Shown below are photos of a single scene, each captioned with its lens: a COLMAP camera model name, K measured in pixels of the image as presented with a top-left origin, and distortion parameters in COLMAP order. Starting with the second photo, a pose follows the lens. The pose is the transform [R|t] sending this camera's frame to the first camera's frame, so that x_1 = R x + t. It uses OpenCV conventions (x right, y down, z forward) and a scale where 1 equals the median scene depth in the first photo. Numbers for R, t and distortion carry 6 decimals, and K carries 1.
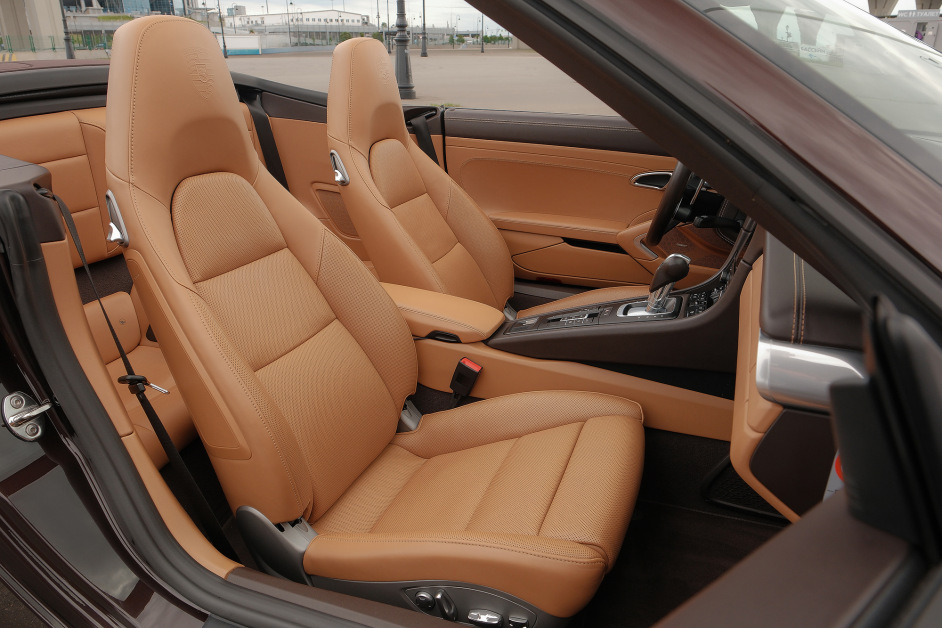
lens RADIAL K [[630.3, 0, 471.0], [0, 630.3, 314.0], [0, 0, 1]] dist [-0.009436, 0.000752]
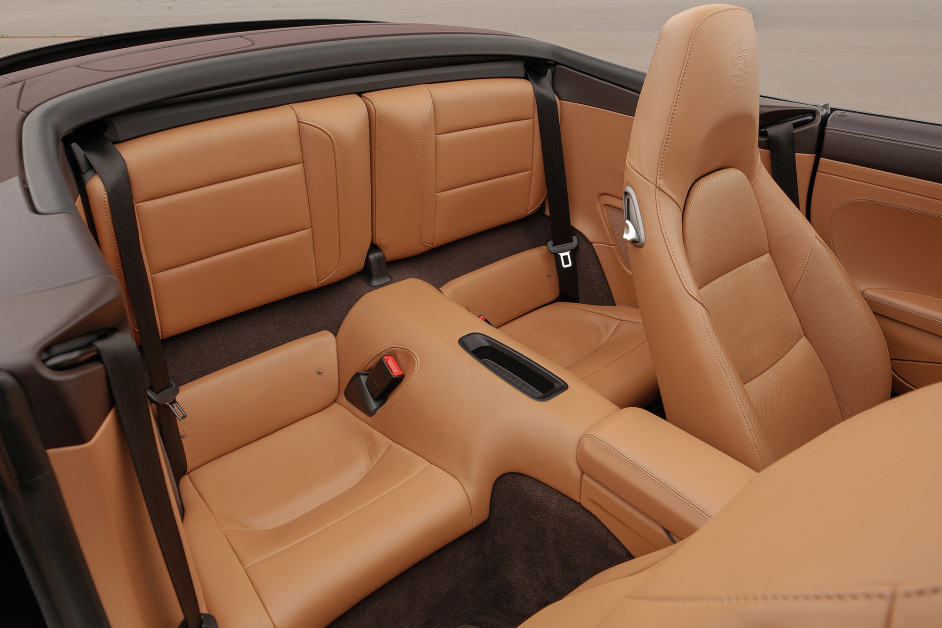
lens RADIAL K [[658.1, 0, 471.0], [0, 658.1, 314.0], [0, 0, 1]] dist [-0.013292, -0.001483]
pose [[0.890067, 0.214487, -0.402213, -0.055289], [-0.174801, 0.975526, 0.133396, -0.160229], [0.420981, -0.048424, 0.905776, 0.266207]]
